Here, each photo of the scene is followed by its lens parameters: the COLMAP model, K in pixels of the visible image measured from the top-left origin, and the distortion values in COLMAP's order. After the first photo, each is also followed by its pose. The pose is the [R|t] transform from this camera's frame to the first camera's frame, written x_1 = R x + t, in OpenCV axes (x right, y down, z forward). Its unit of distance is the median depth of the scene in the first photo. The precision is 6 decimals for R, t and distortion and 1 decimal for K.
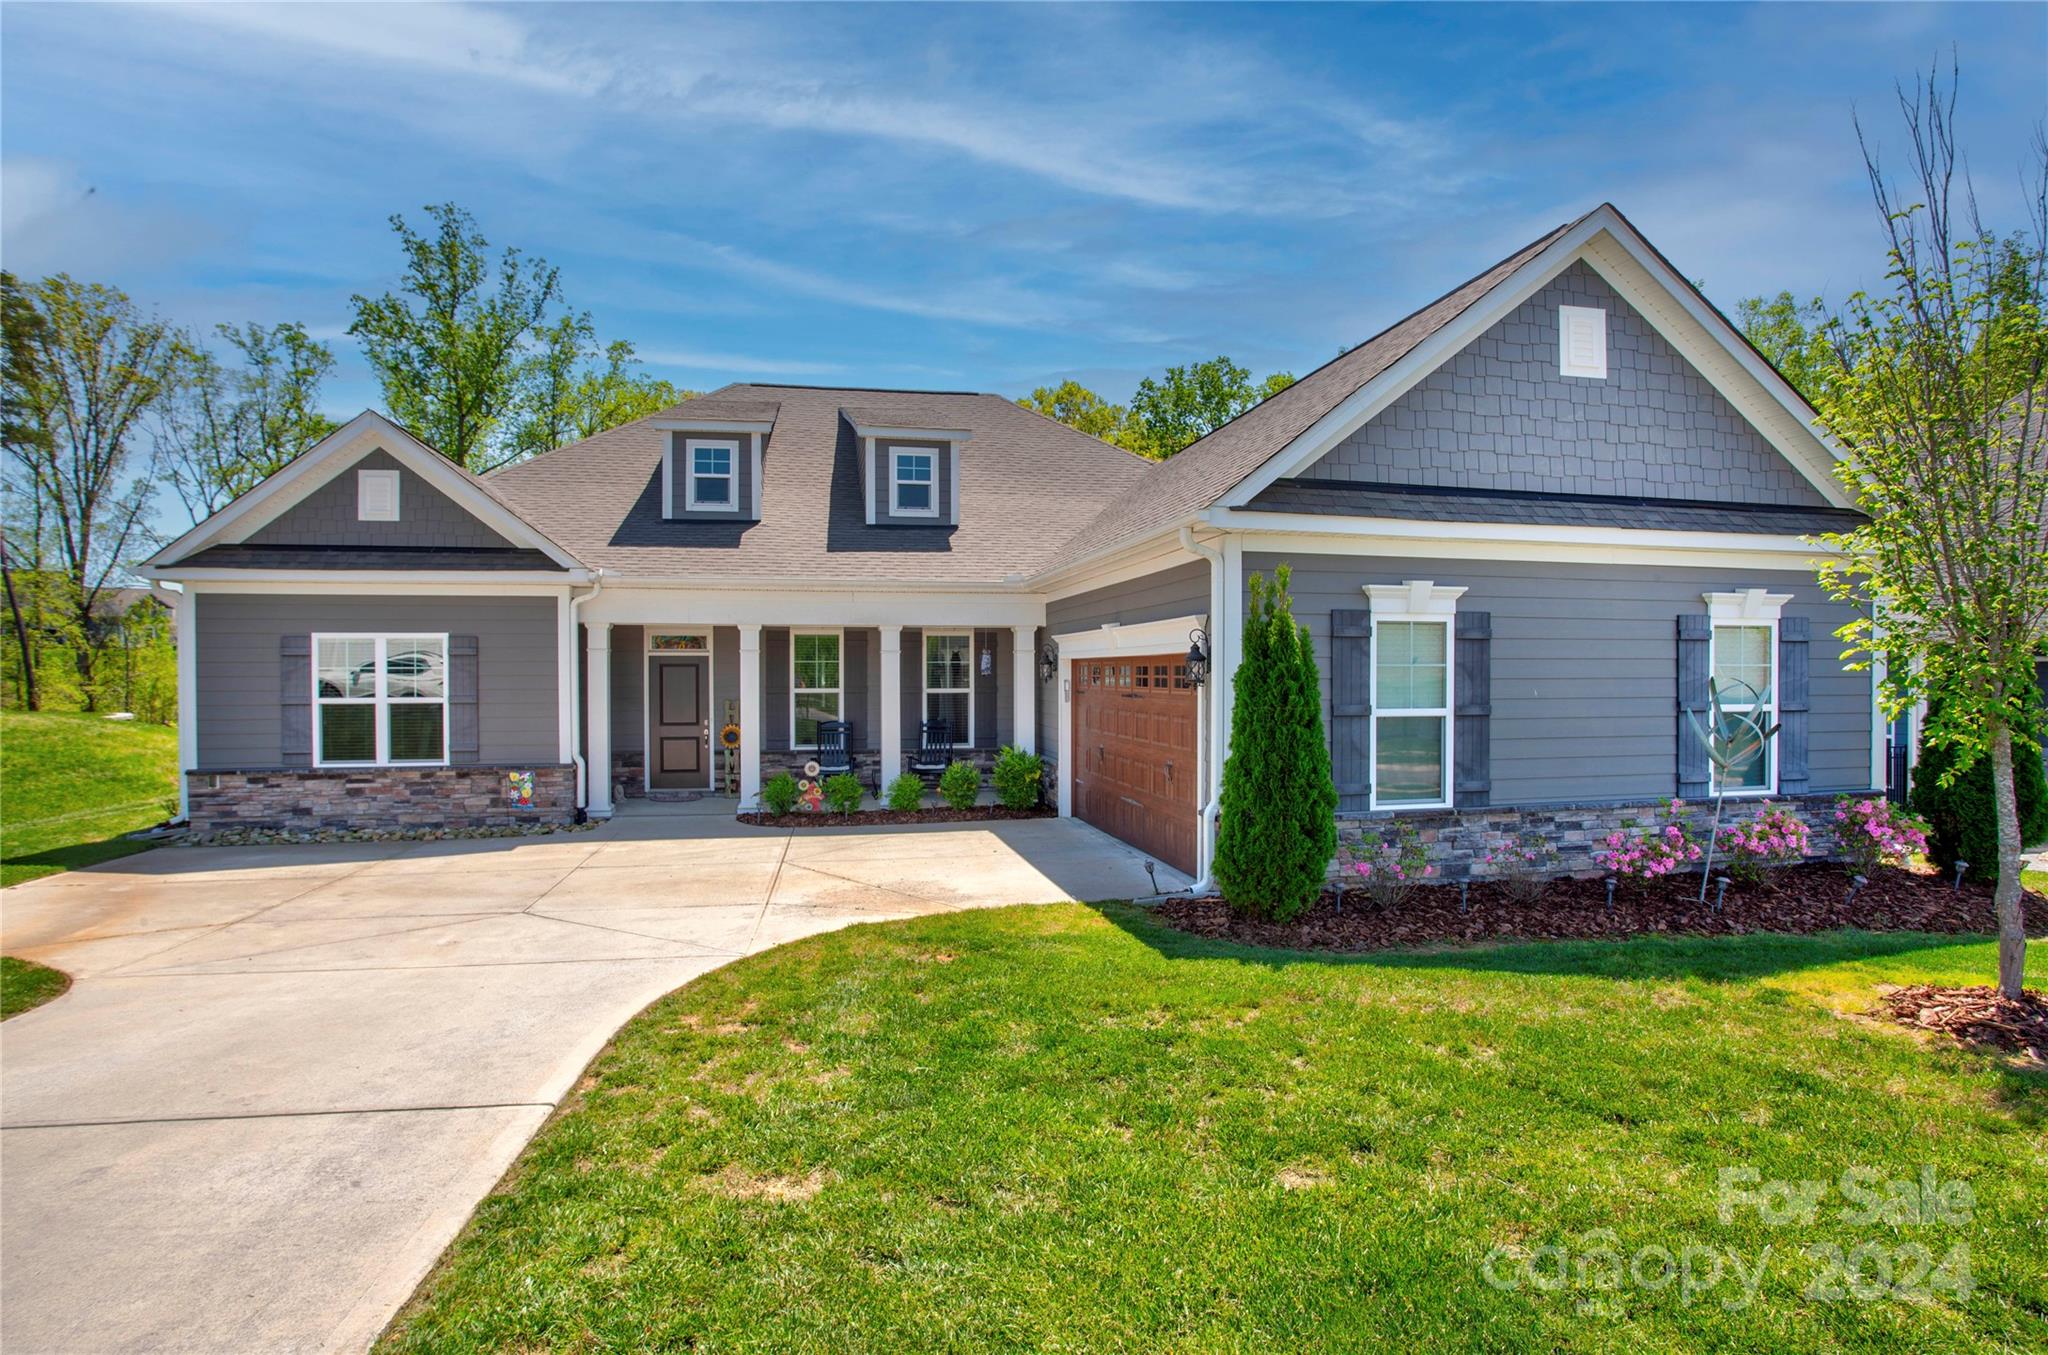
lens RADIAL K [[1011.8, 0, 999.4], [0, 1011.8, 671.9], [0, 0, 1]] dist [-0.063771, 0.025633]
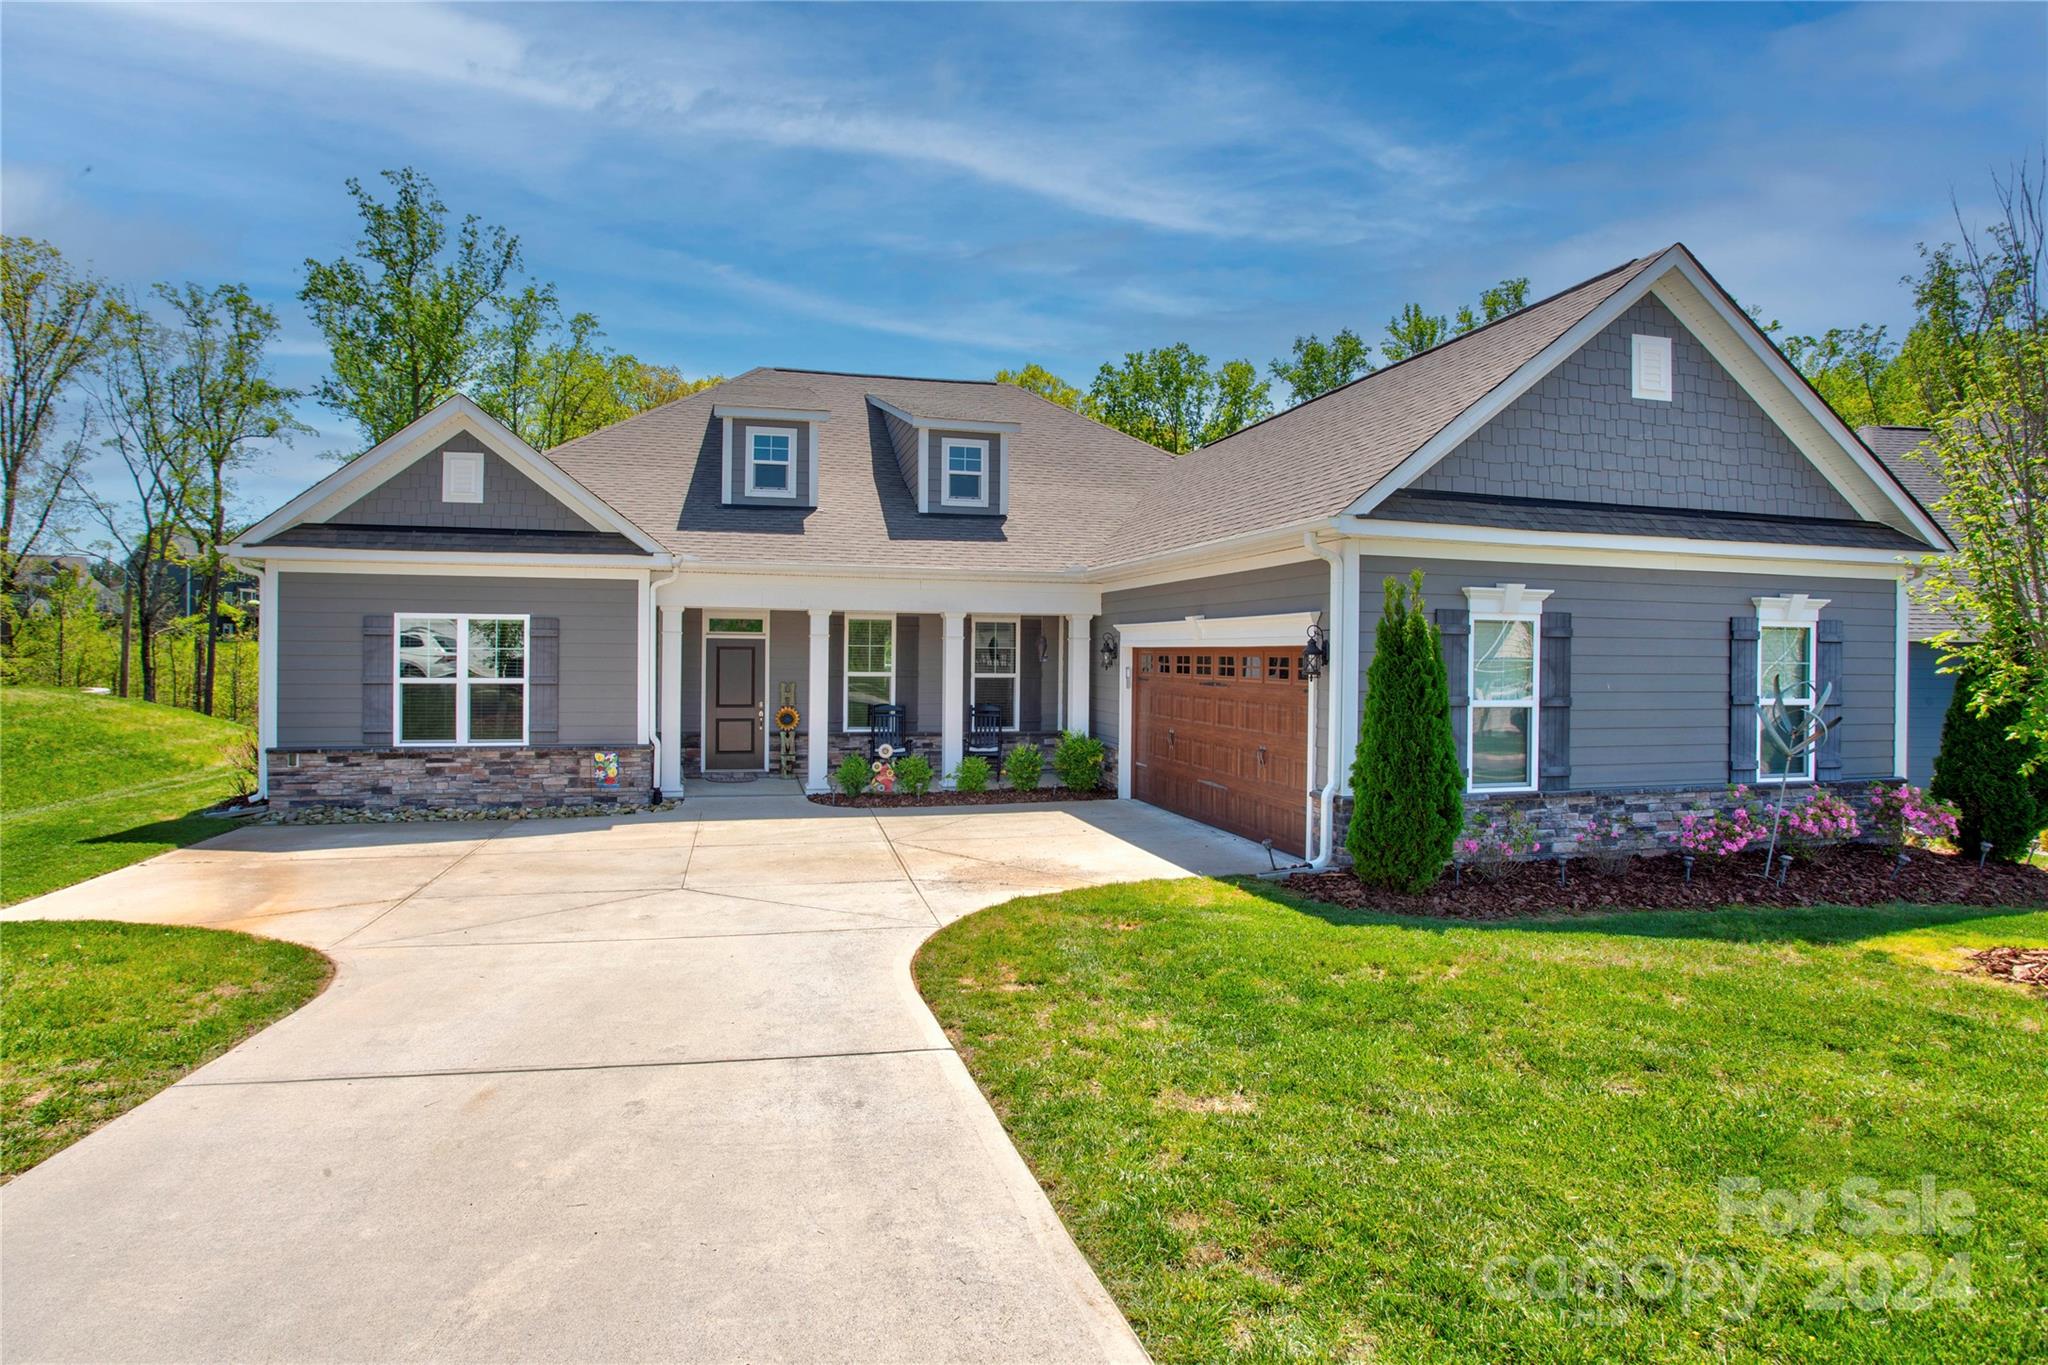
lens RADIAL K [[1011.8, 0, 1012.6], [0, 1011.8, 647.3], [0, 0, 1]] dist [-0.063771, 0.025633]
pose [[0.998826, 0.012242, 0.046866, -0.162437], [-0.011914, 0.999903, -0.007284, -0.006412], [-0.046950, 0.006717, 0.998875, -0.057780]]
